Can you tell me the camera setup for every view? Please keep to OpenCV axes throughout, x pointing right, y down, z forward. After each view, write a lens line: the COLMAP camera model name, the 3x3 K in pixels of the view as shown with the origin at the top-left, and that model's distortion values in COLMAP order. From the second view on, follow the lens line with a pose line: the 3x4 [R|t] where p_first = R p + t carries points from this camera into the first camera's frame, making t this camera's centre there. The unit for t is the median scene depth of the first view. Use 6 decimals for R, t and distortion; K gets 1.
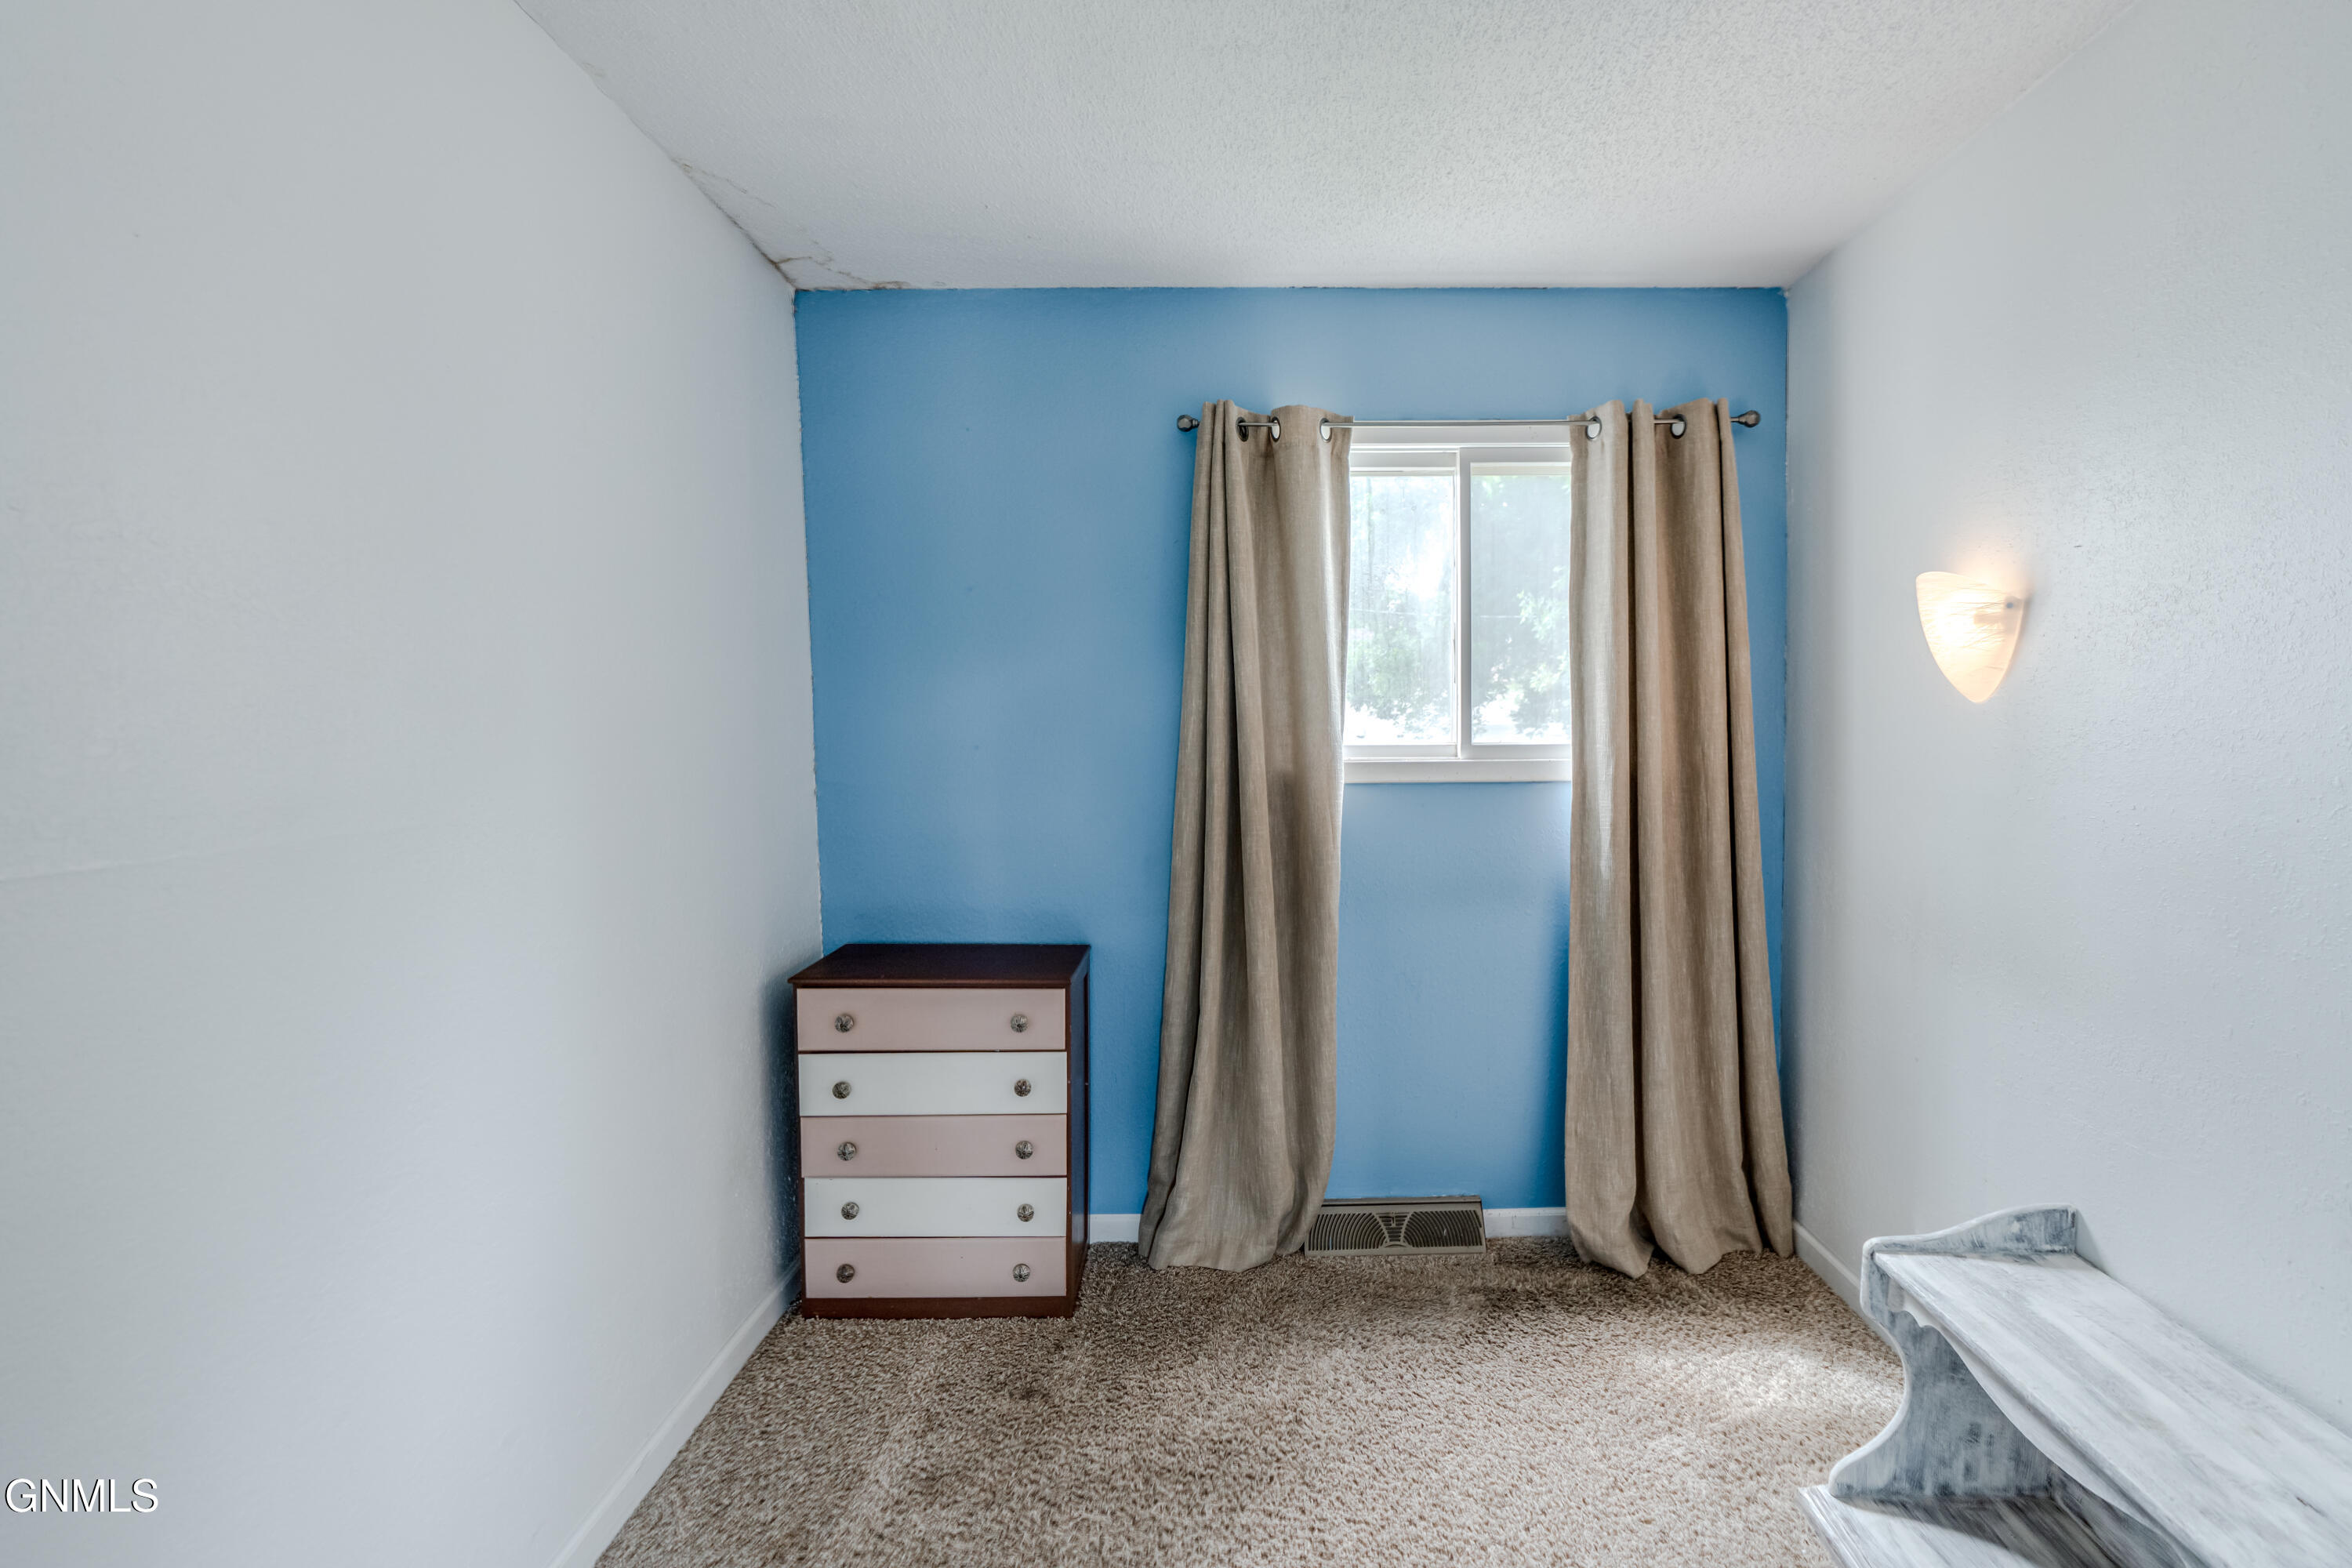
lens RADIAL K [[1055.1, 0, 1255.5], [0, 1055.1, 762.1], [0, 0, 1]] dist [-0.001301, 0.005297]
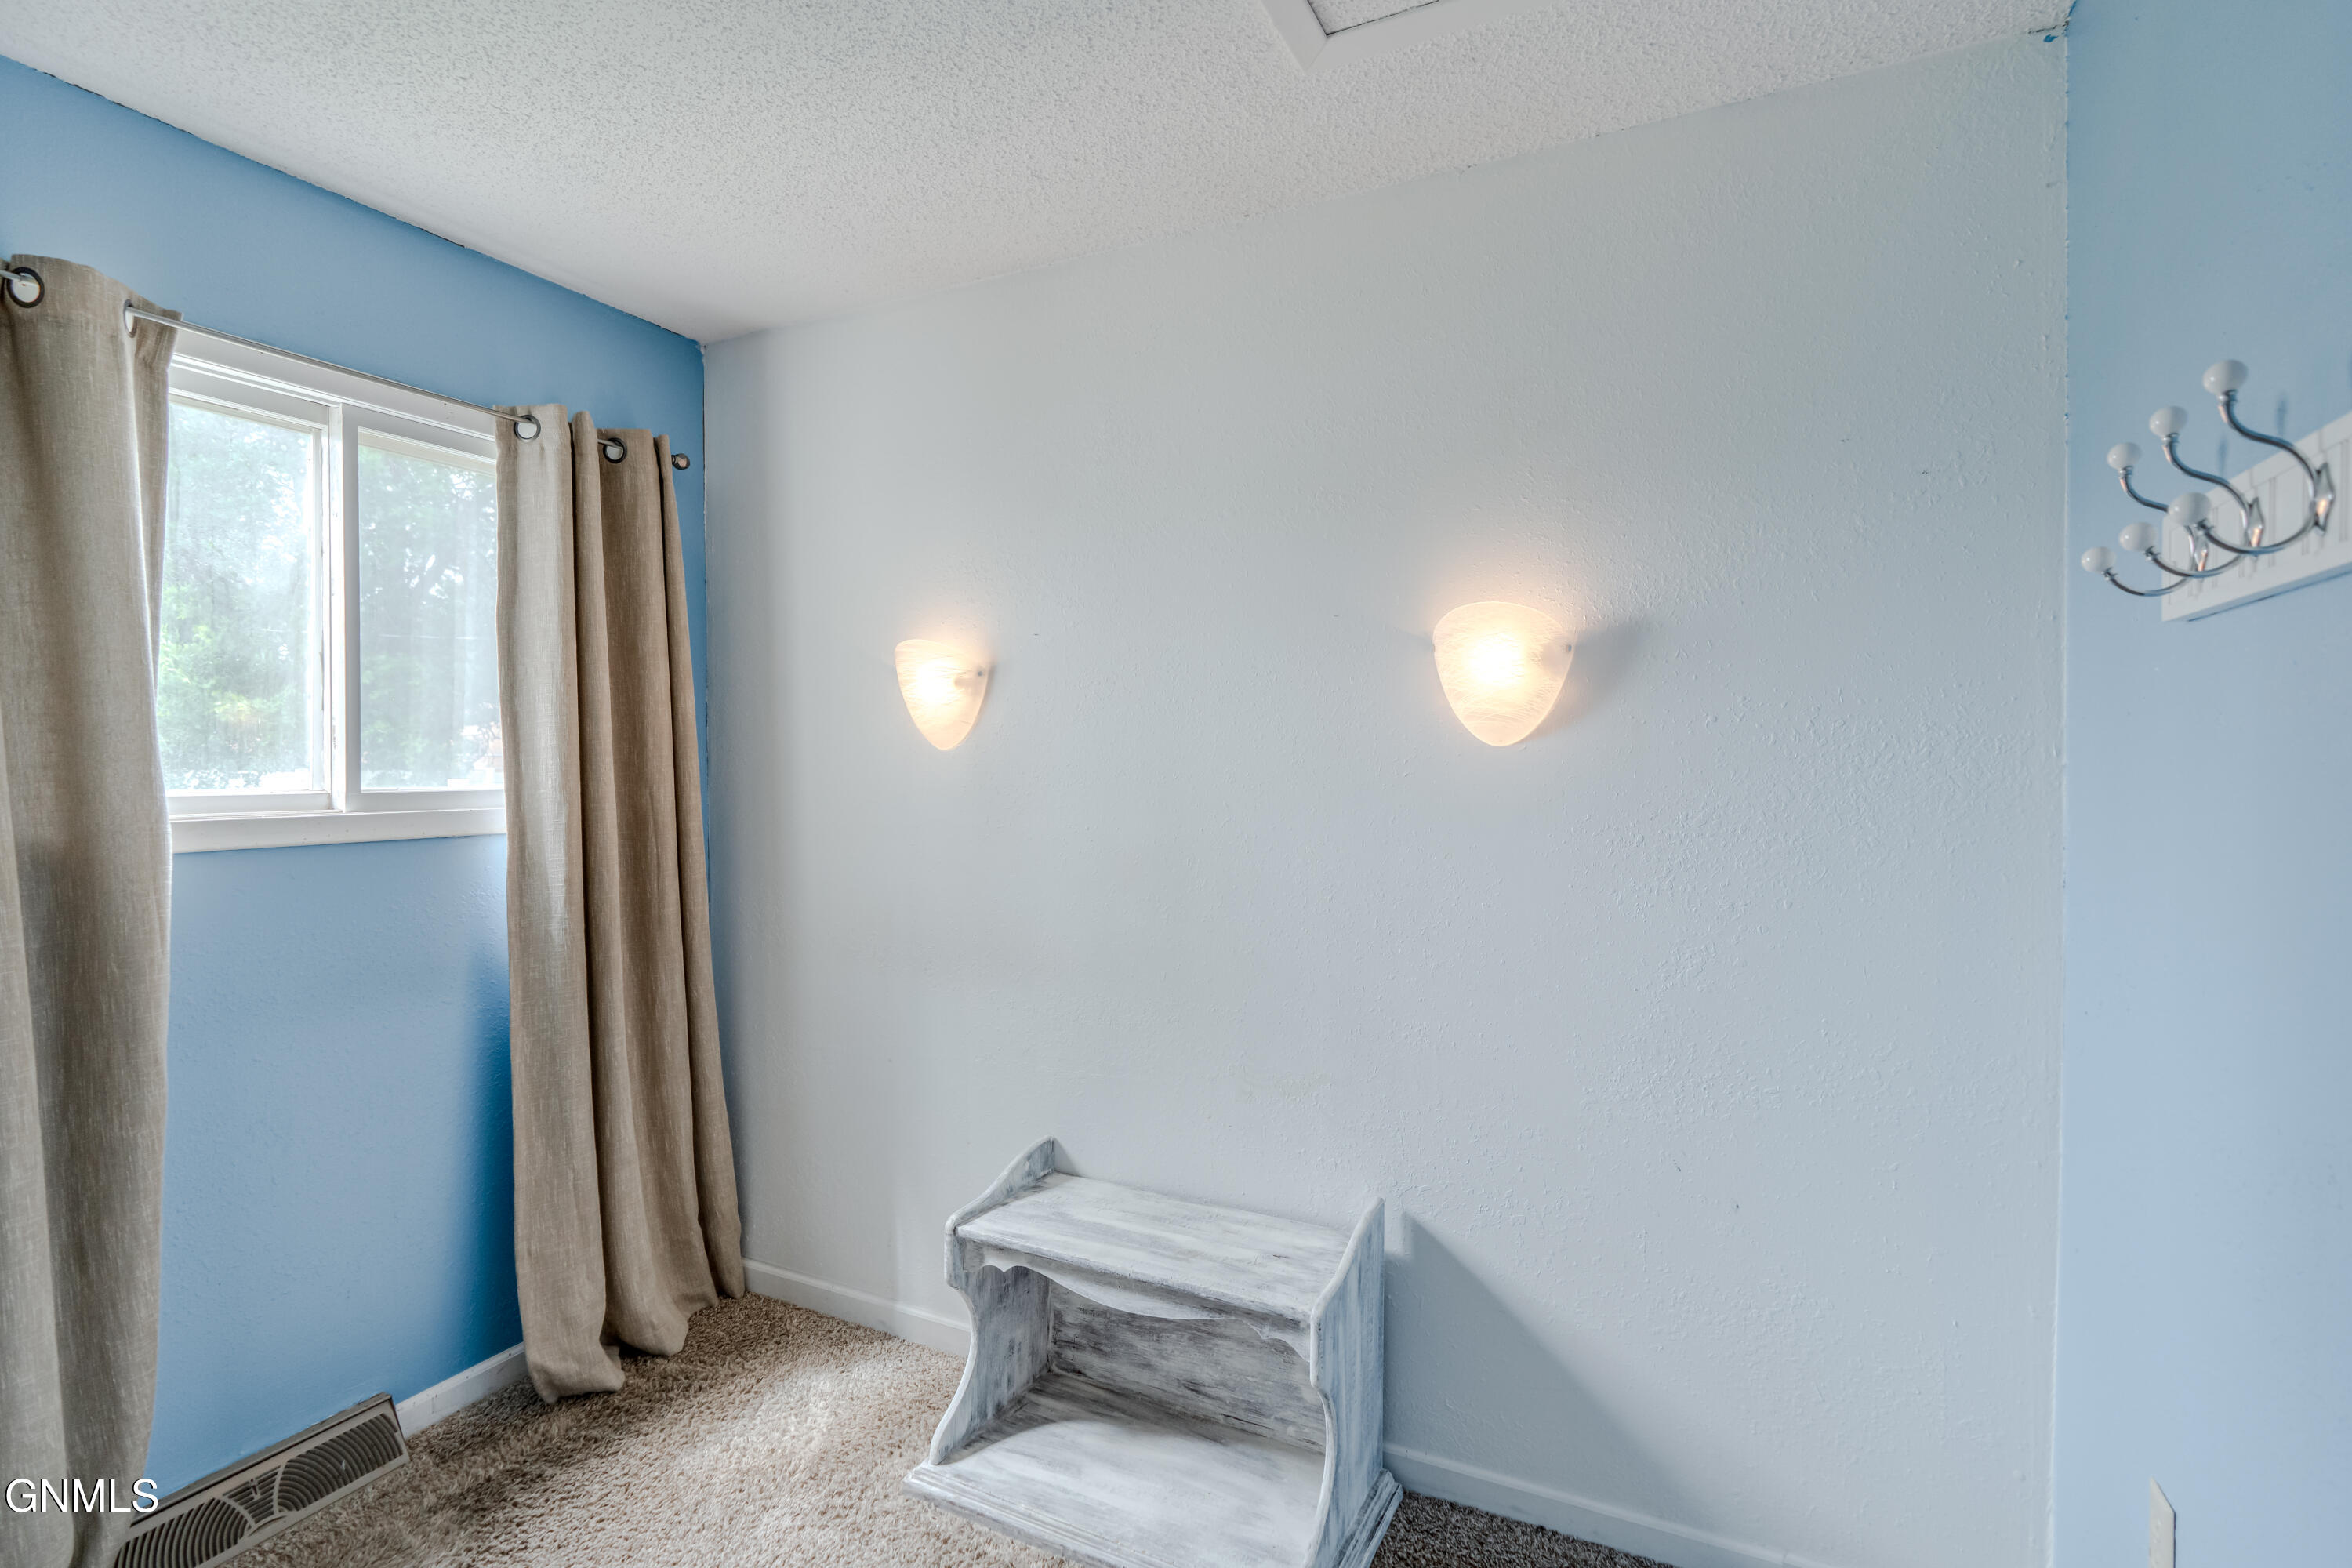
lens RADIAL K [[1087.9, 0, 1128.7], [0, 1087.9, 742.1], [0, 0, 1]] dist [0.000796, 0.001641]
pose [[0.494794, 0.023424, 0.868695, -0.225133], [0.027671, 0.998705, -0.042691, -0.004105], [-0.868570, 0.045161, 0.493505, 0.143317]]
